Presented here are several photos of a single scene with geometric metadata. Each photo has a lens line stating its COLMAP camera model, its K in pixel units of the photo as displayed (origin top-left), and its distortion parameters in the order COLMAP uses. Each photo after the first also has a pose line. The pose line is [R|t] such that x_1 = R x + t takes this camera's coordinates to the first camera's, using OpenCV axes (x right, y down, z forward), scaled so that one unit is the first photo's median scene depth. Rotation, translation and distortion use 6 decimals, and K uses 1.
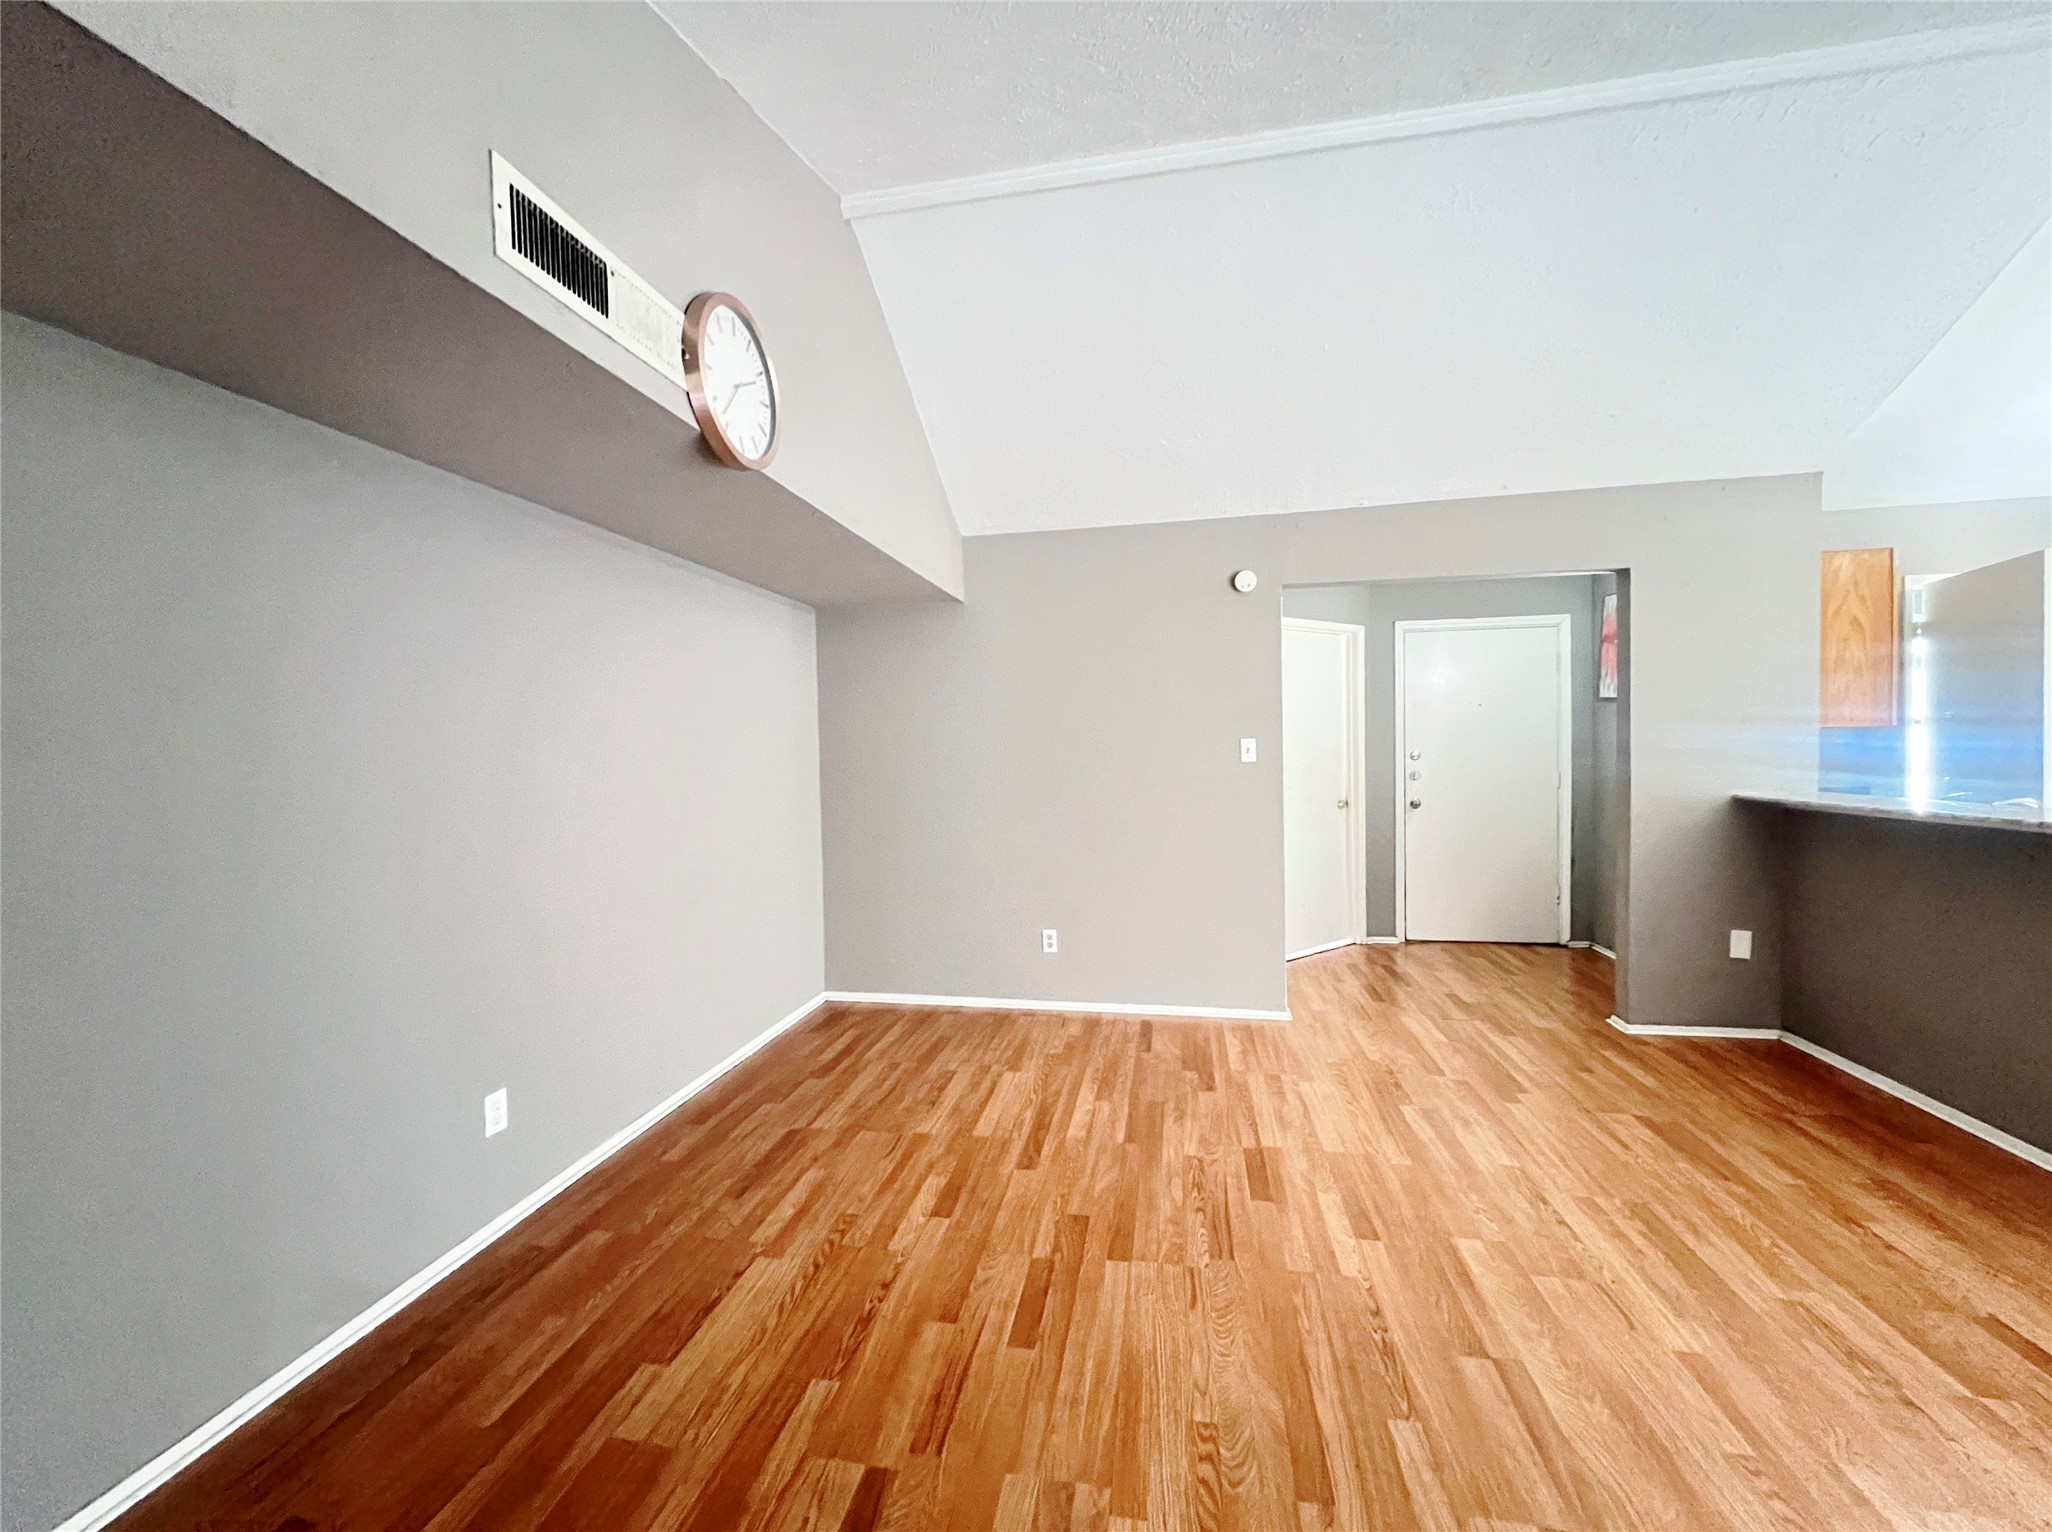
lens RADIAL K [[819.7, 0, 1026.3], [0, 819.7, 769.4], [0, 0, 1]] dist [-0.002487, 0.000504]
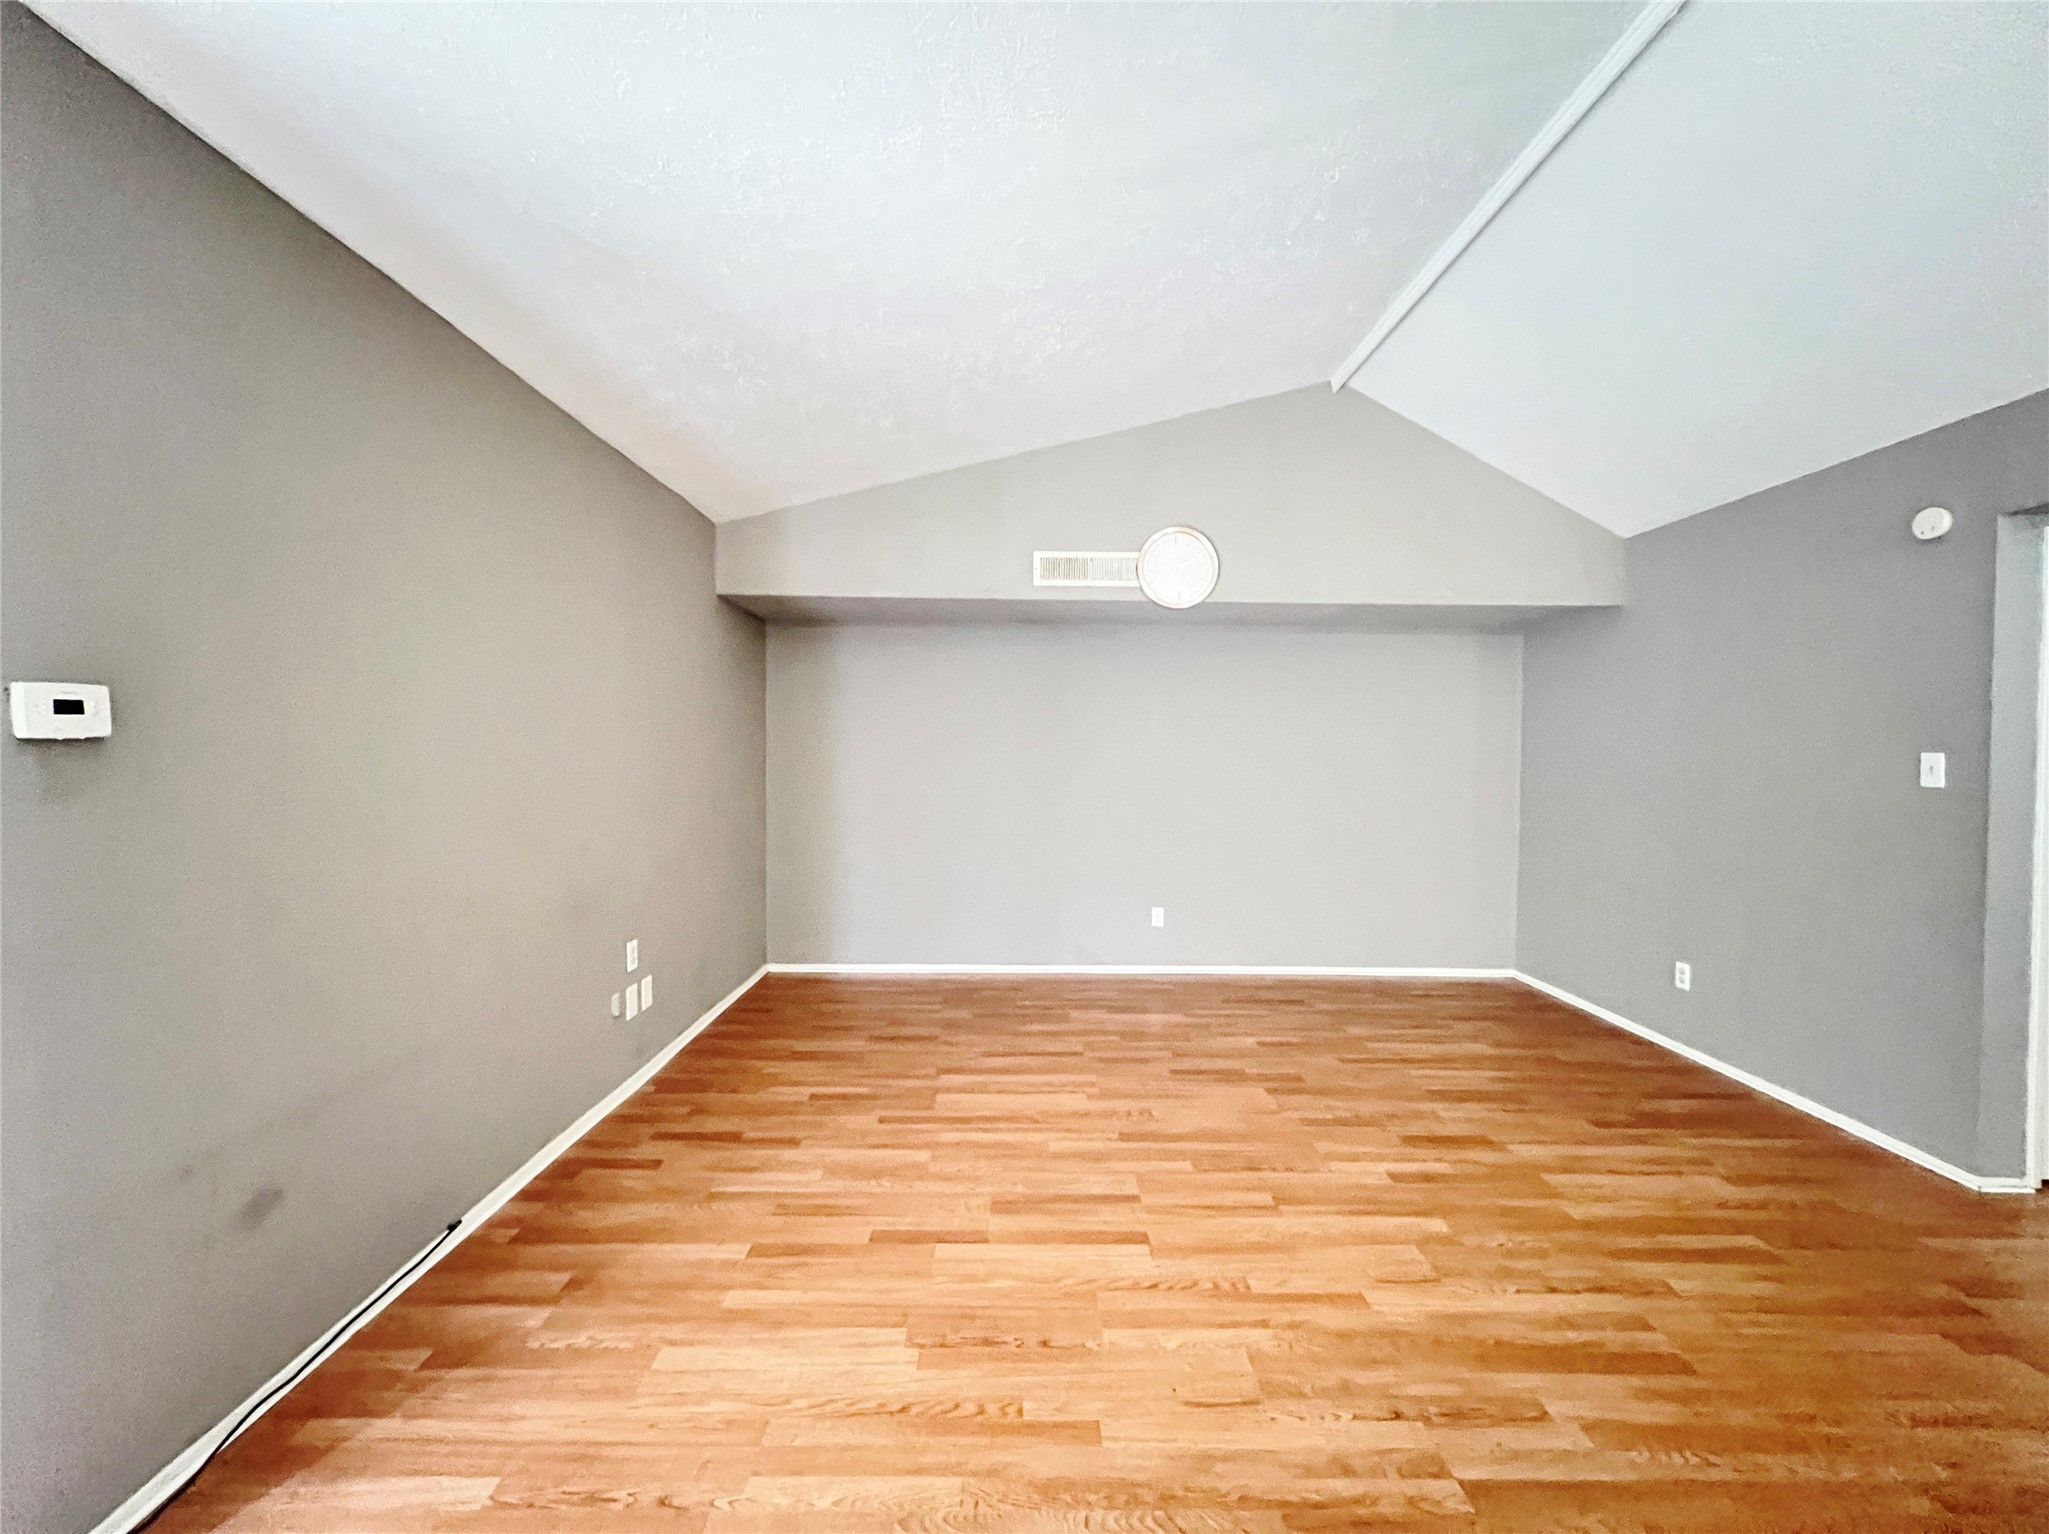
lens RADIAL K [[818.5, 0, 1023.6], [0, 818.5, 772.9], [0, 0, 1]] dist [-0.002487, 0.000504]
pose [[0.194689, 0.047258, -0.979726, 1.107585], [-0.039120, 0.998418, 0.040386, -0.026411], [0.980085, 0.030465, 0.196230, 0.180481]]
